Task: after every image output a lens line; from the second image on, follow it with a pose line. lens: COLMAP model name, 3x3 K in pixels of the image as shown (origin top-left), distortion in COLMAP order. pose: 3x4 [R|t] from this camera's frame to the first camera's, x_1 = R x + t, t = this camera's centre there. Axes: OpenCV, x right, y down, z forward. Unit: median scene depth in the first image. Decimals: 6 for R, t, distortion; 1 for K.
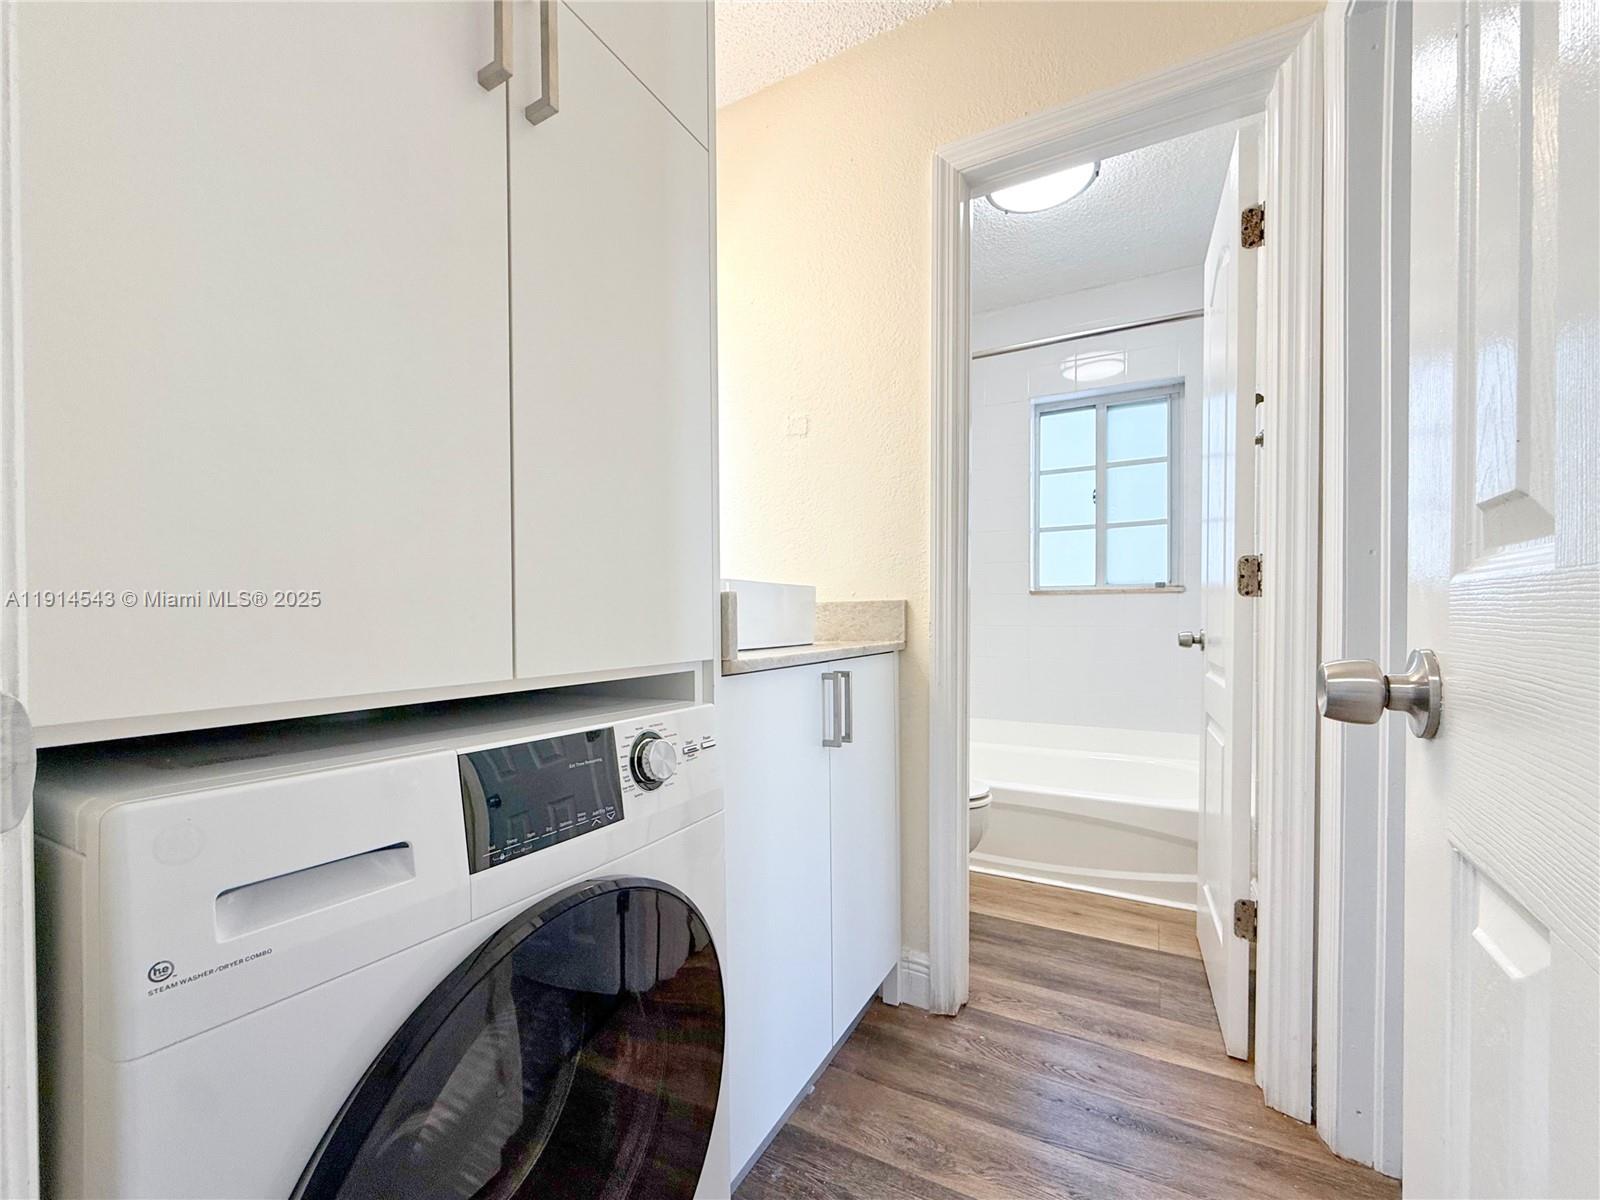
lens RADIAL K [[644.8, 0, 811.3], [0, 644.8, 624.0], [0, 0, 1]] dist [-0.001549, 0.000324]
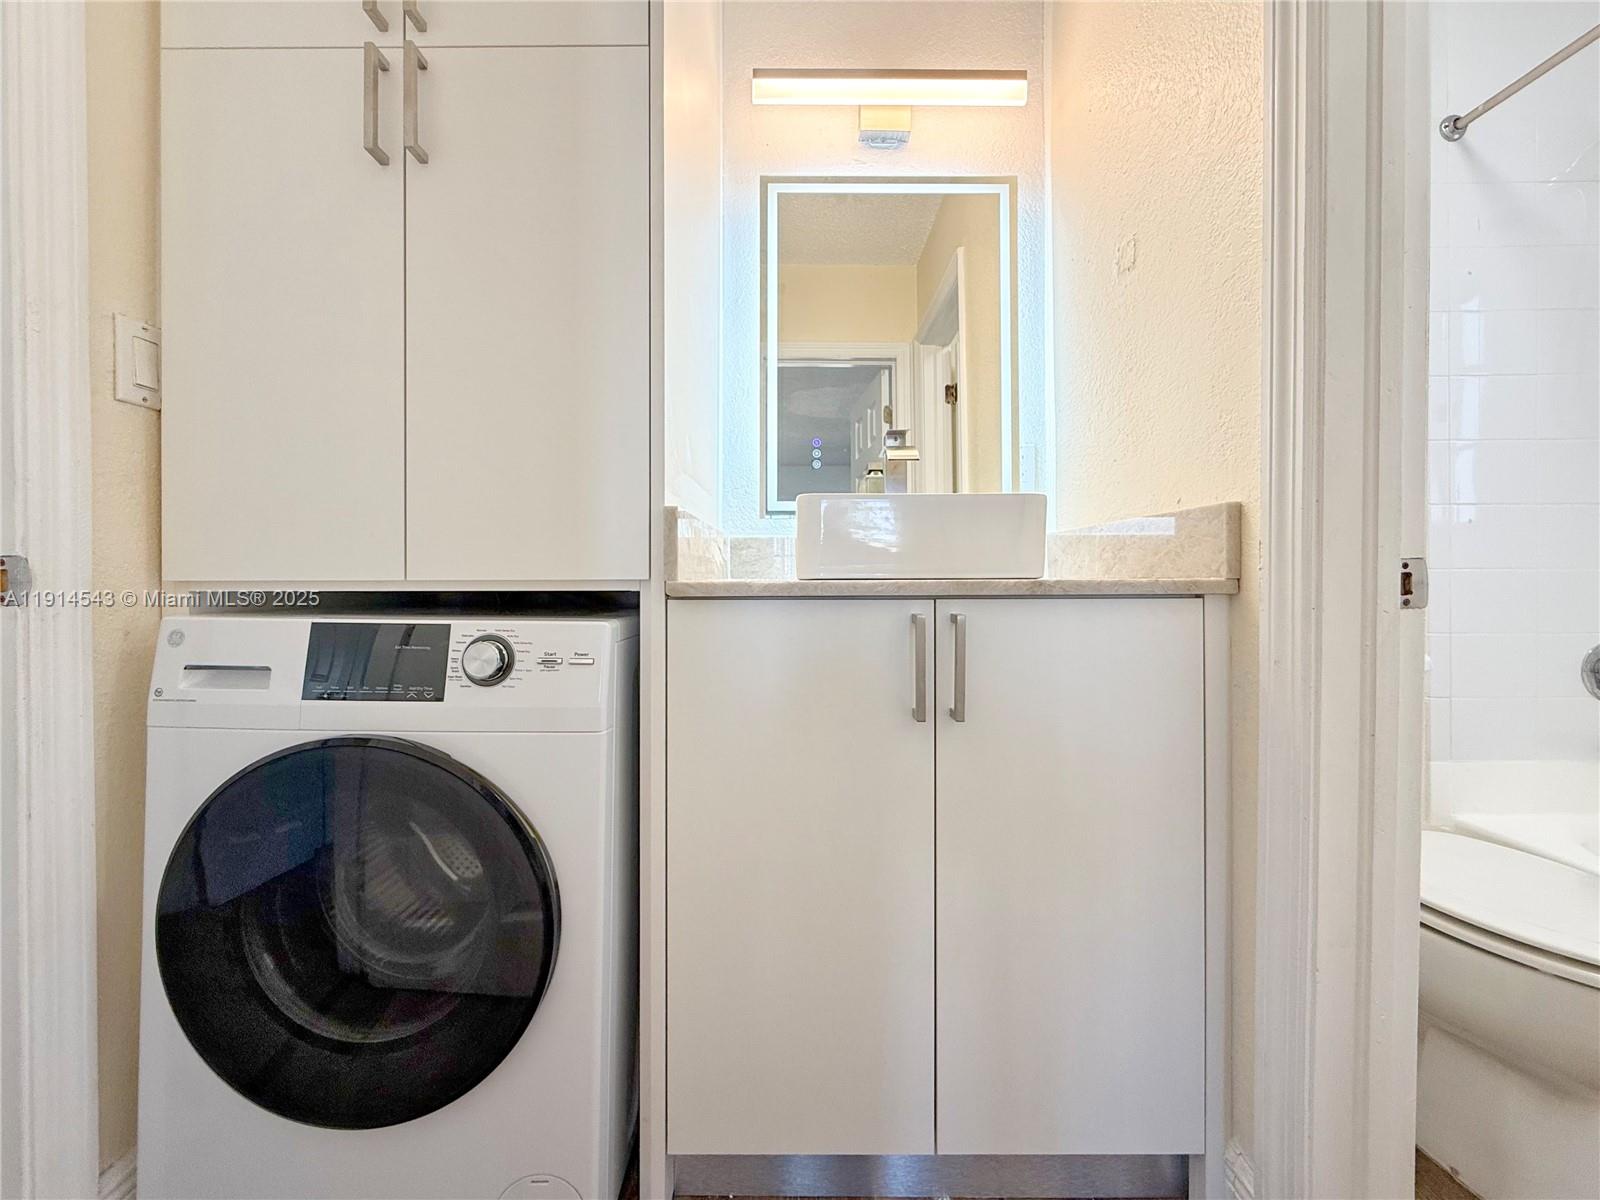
lens RADIAL K [[644.8, 0, 795.7], [0, 644.8, 577.7], [0, 0, 1]] dist [-0.001549, 0.000324]
pose [[0.477574, 0.007650, -0.878558, 0.457837], [-0.007238, 0.999962, 0.004772, 0.026914], [0.878562, 0.004080, 0.477612, 0.429680]]
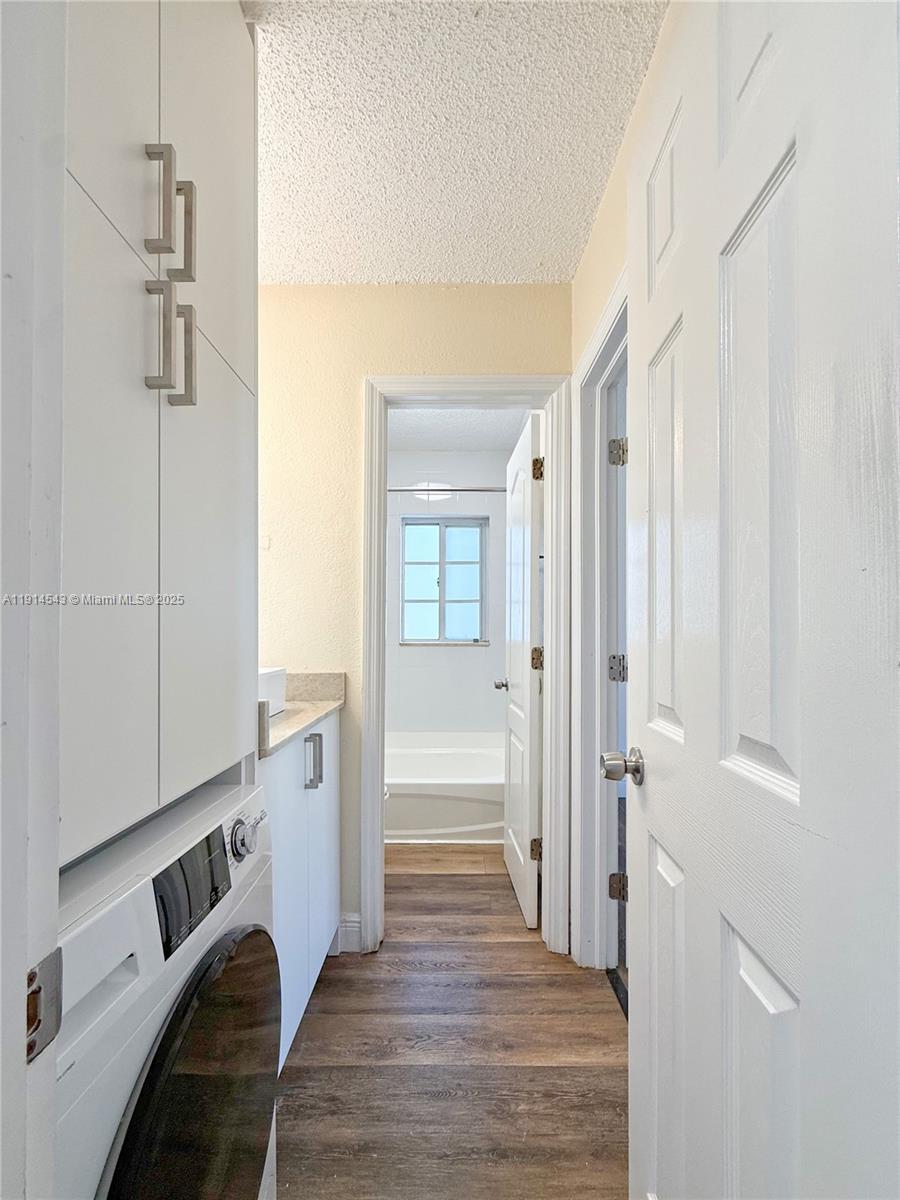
lens RADIAL K [[483.6, 0, 450.6], [0, 483.6, 631.3], [0, 0, 1]] dist [-0.001549, 0.000324]
pose [[0.885067, 0.011606, 0.465318, -0.157206], [-0.000685, 0.999720, -0.023632, -0.107149], [-0.465463, 0.020597, 0.884828, -0.088582]]
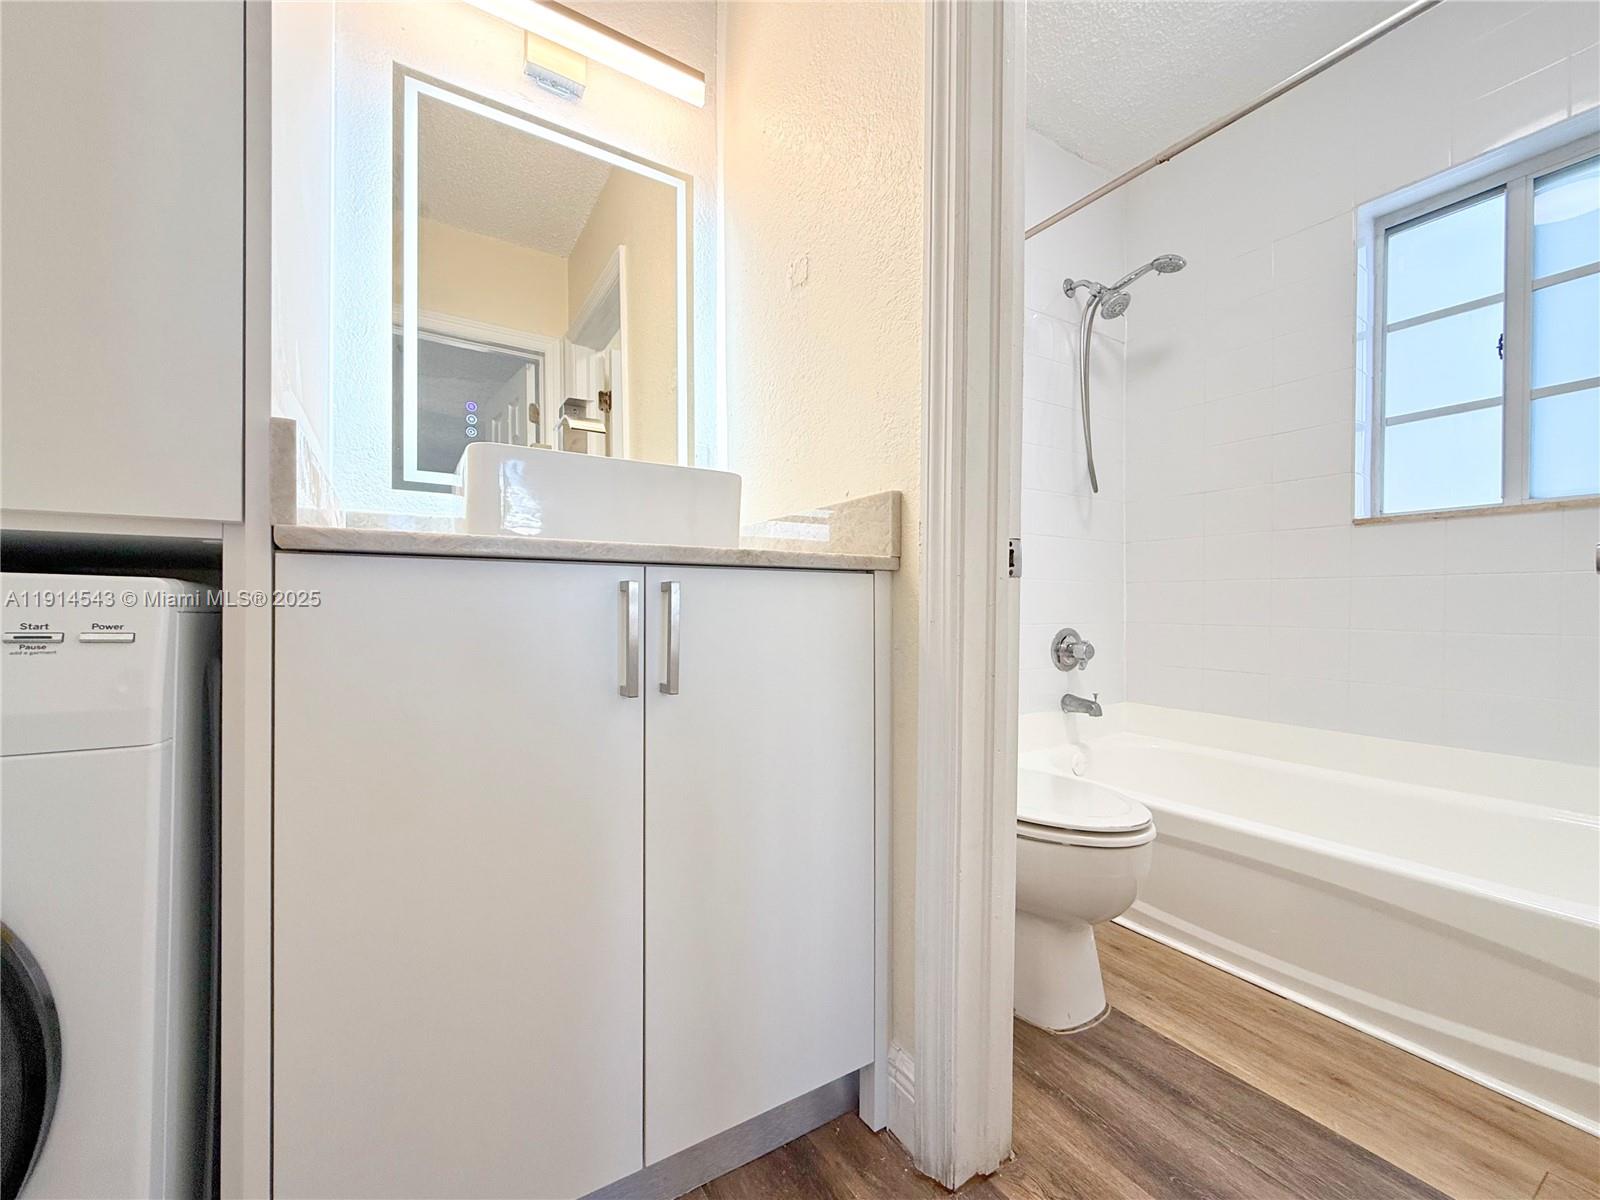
lens RADIAL K [[644.8, 0, 796.4], [0, 644.8, 606.2], [0, 0, 1]] dist [-0.001549, 0.000324]
pose [[0.867070, 0.010002, -0.498085, 0.385417], [-0.011654, 0.999932, -0.000208, 0.078505], [0.498049, 0.005985, 0.867128, 0.416862]]
